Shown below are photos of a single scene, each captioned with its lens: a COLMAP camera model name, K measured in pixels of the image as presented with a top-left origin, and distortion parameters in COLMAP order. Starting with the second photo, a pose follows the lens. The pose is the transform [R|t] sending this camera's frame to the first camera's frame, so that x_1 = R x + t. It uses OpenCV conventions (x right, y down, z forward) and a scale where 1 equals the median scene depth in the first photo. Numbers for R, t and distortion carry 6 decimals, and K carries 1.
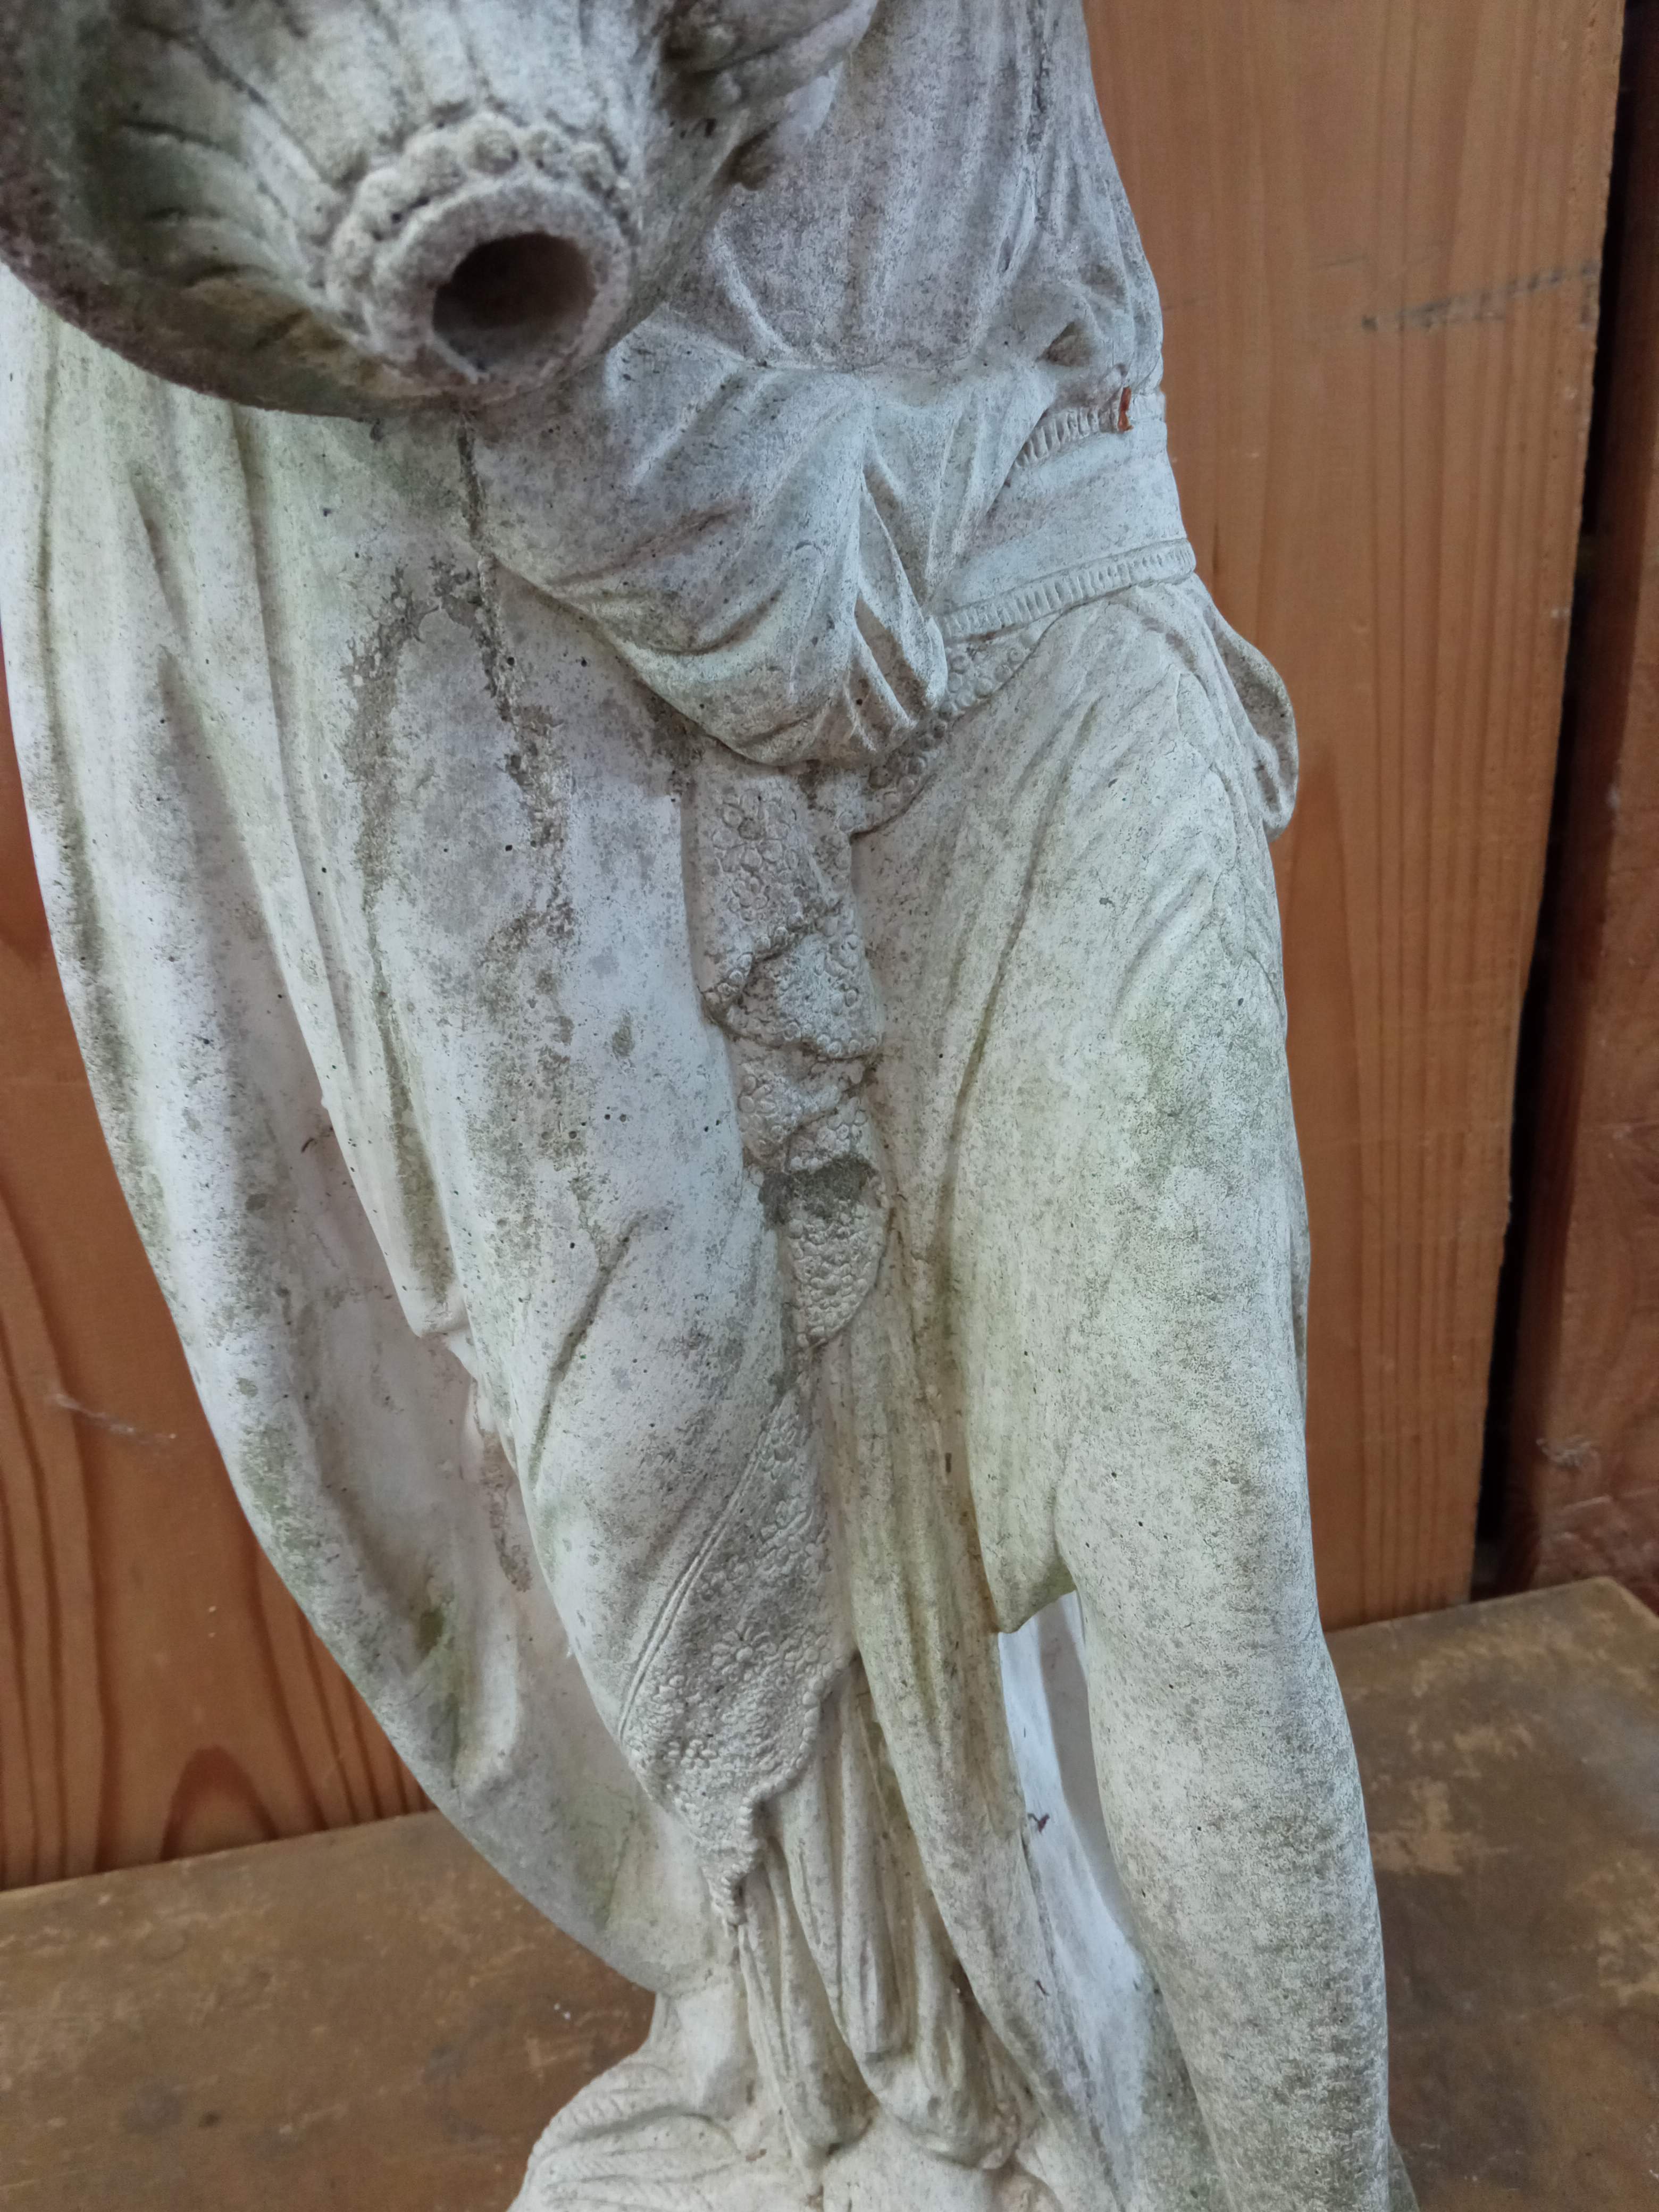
lens RADIAL K [[1815.0, 0, 815.5], [0, 1815.0, 1094.6], [0, 0, 1]] dist [0.098734, -0.195460]
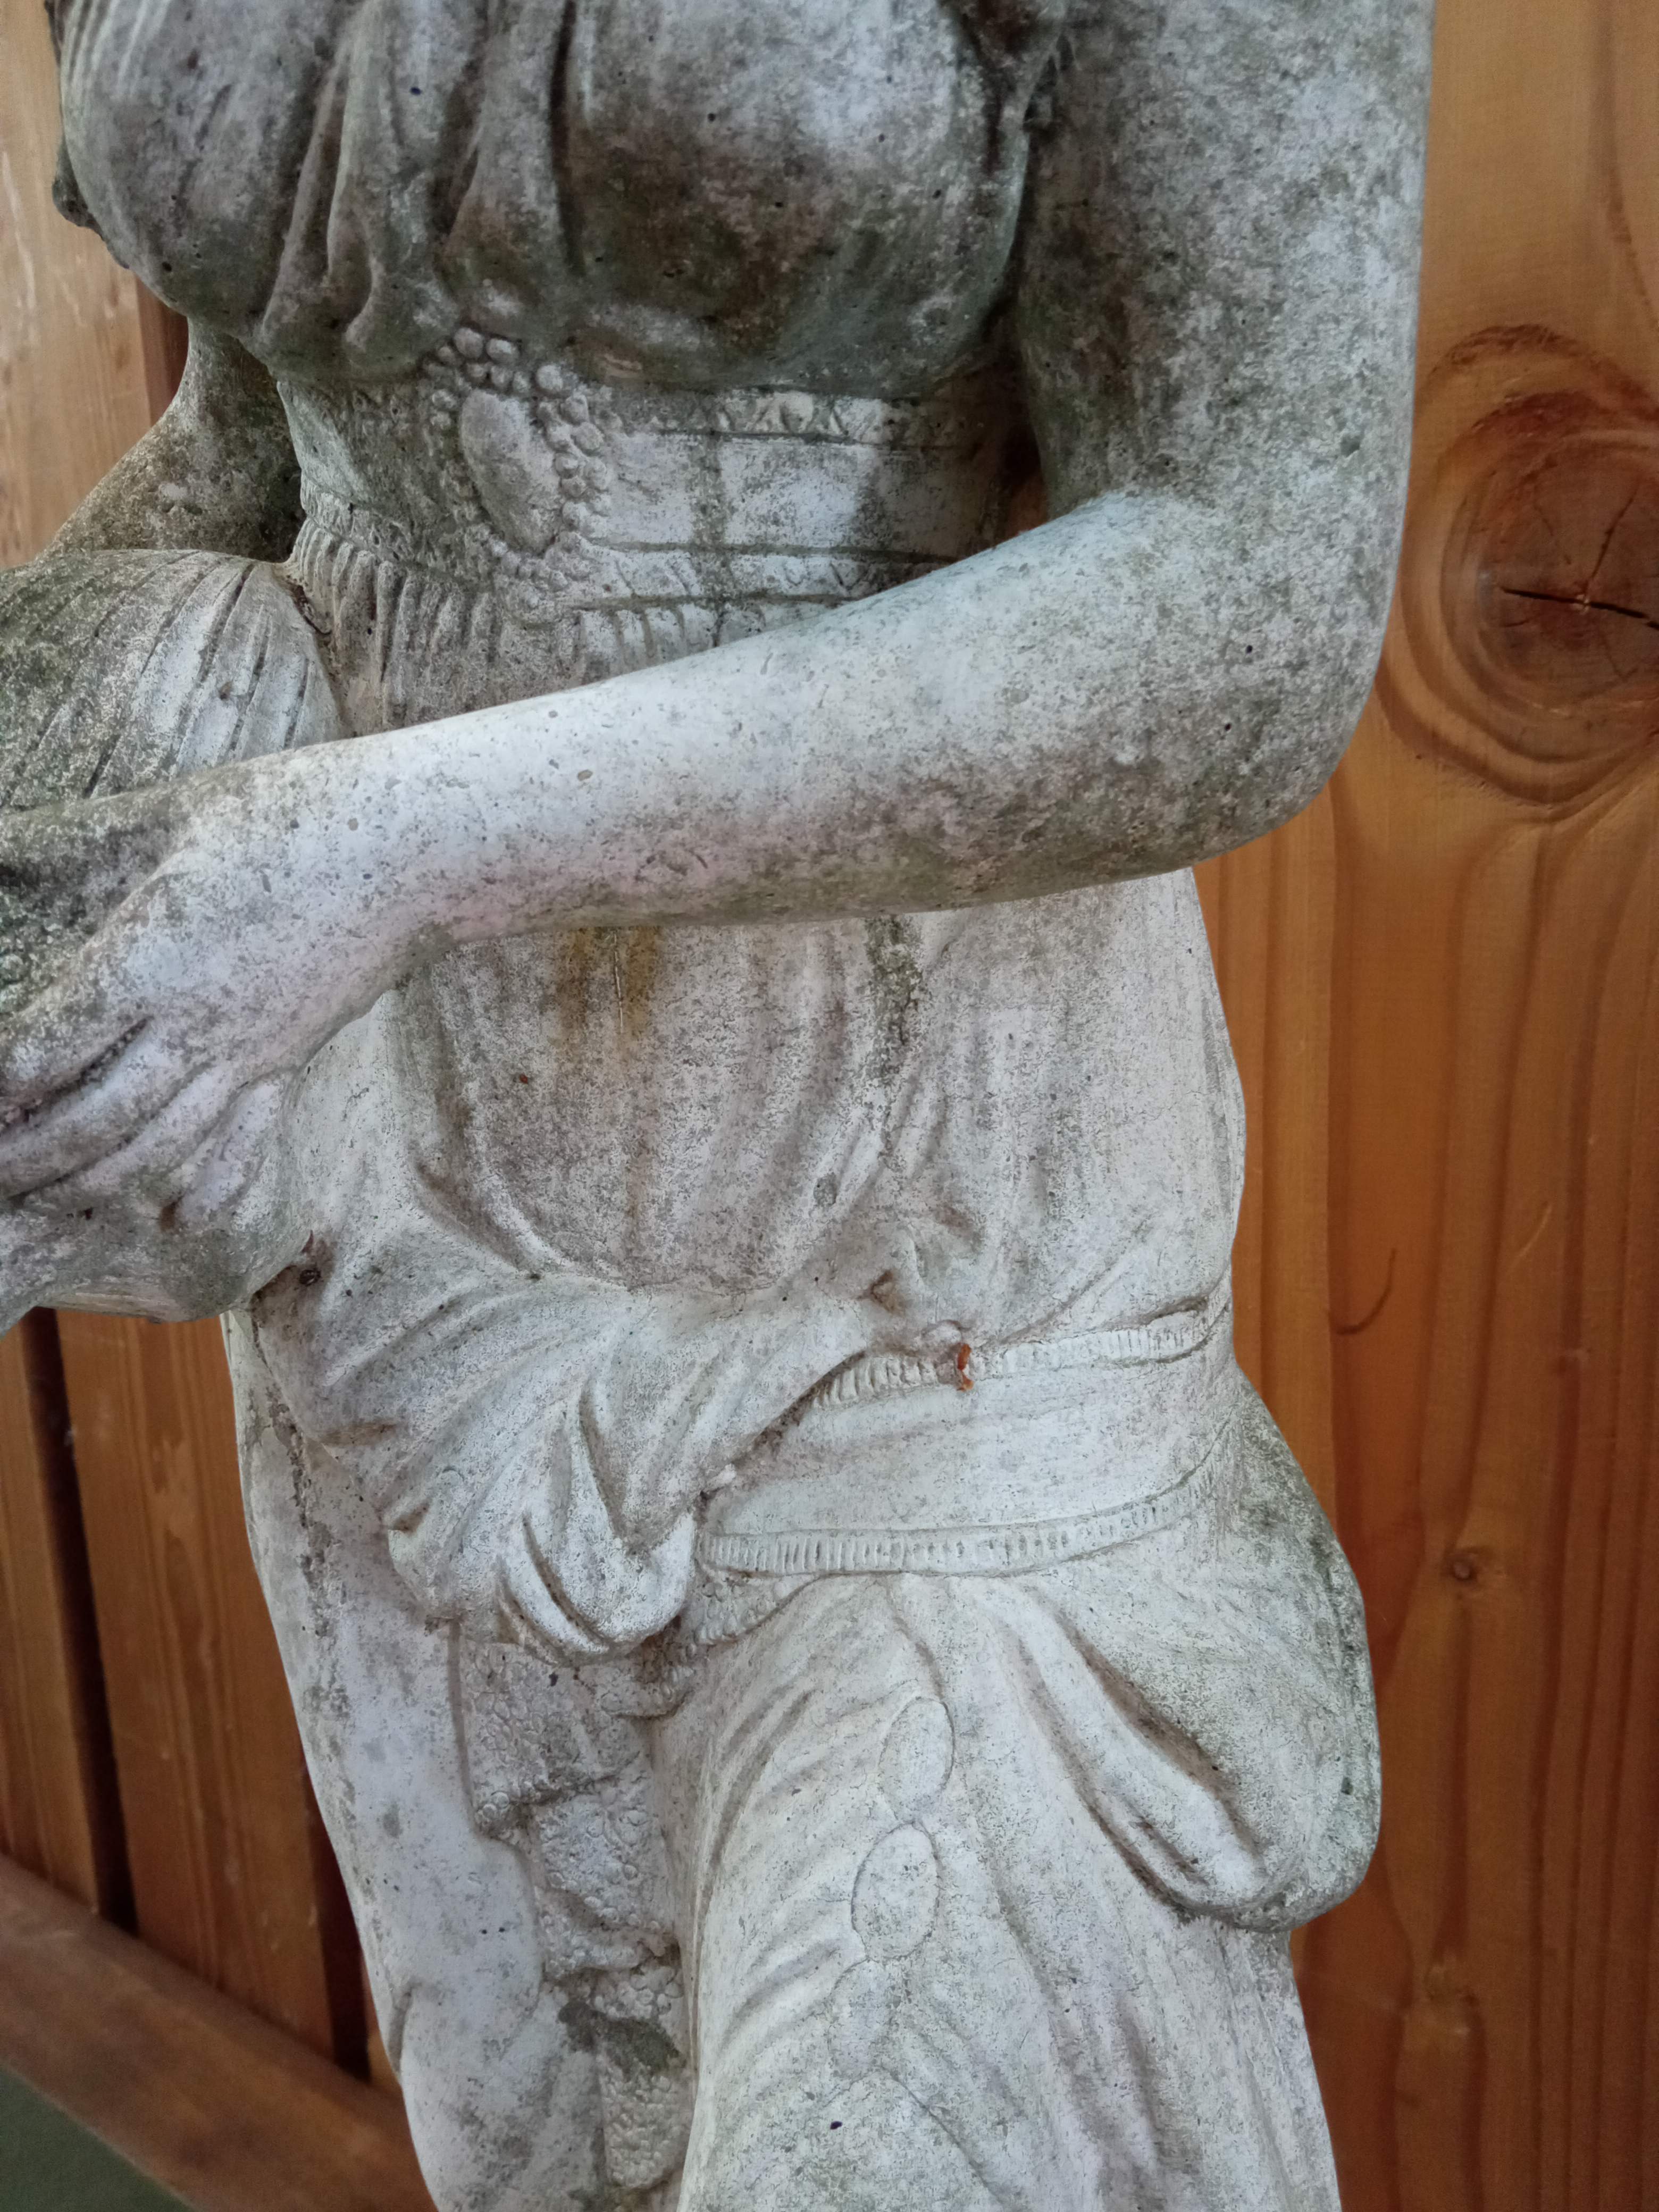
lens RADIAL K [[1815.0, 0, 815.5], [0, 1815.0, 1094.6], [0, 0, 1]] dist [0.098734, -0.195460]
pose [[0.630812, 0.174529, -0.756053, 0.759380], [-0.255943, 0.966644, 0.009596, -0.495661], [0.732509, 0.187453, 0.654440, 0.375768]]
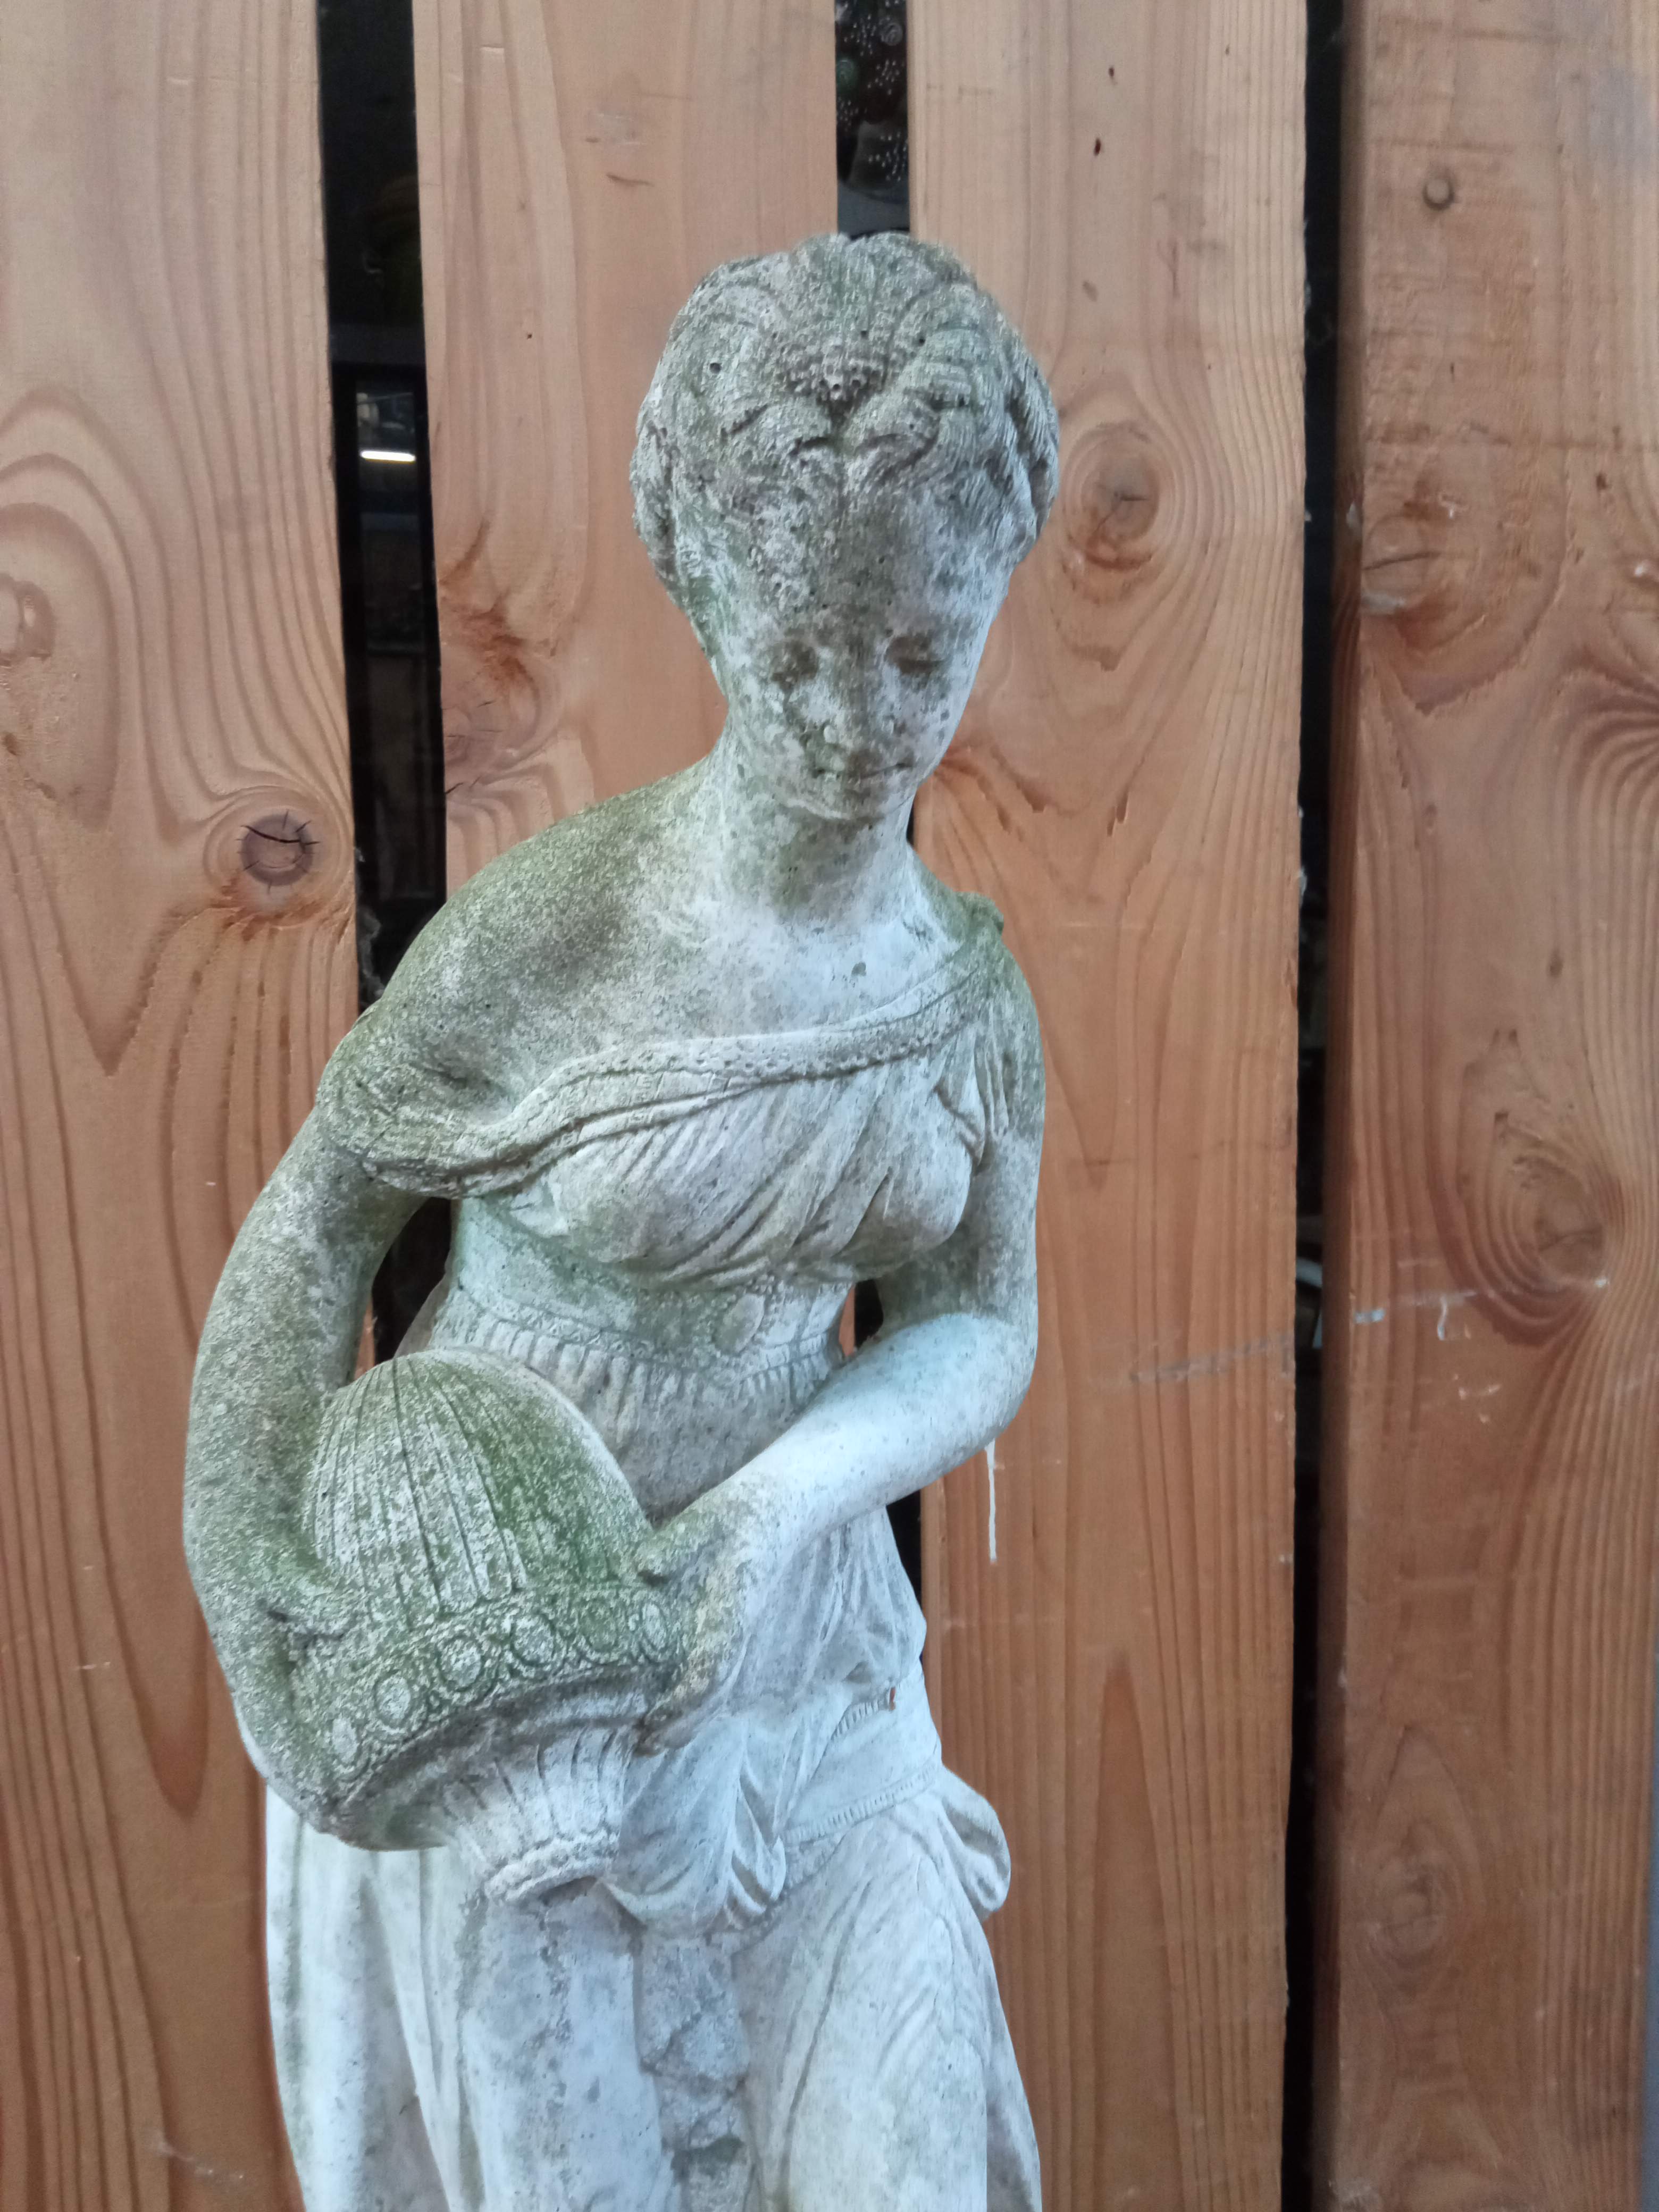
lens RADIAL K [[1805.3, 0, 819.3], [0, 1805.3, 1095.2], [0, 0, 1]] dist [0.104712, -0.197886]
pose [[0.999497, 0.031429, -0.004310, 0.086249], [-0.031509, 0.967792, -0.249771, -0.507442], [-0.003679, 0.249781, 0.968295, -0.923003]]
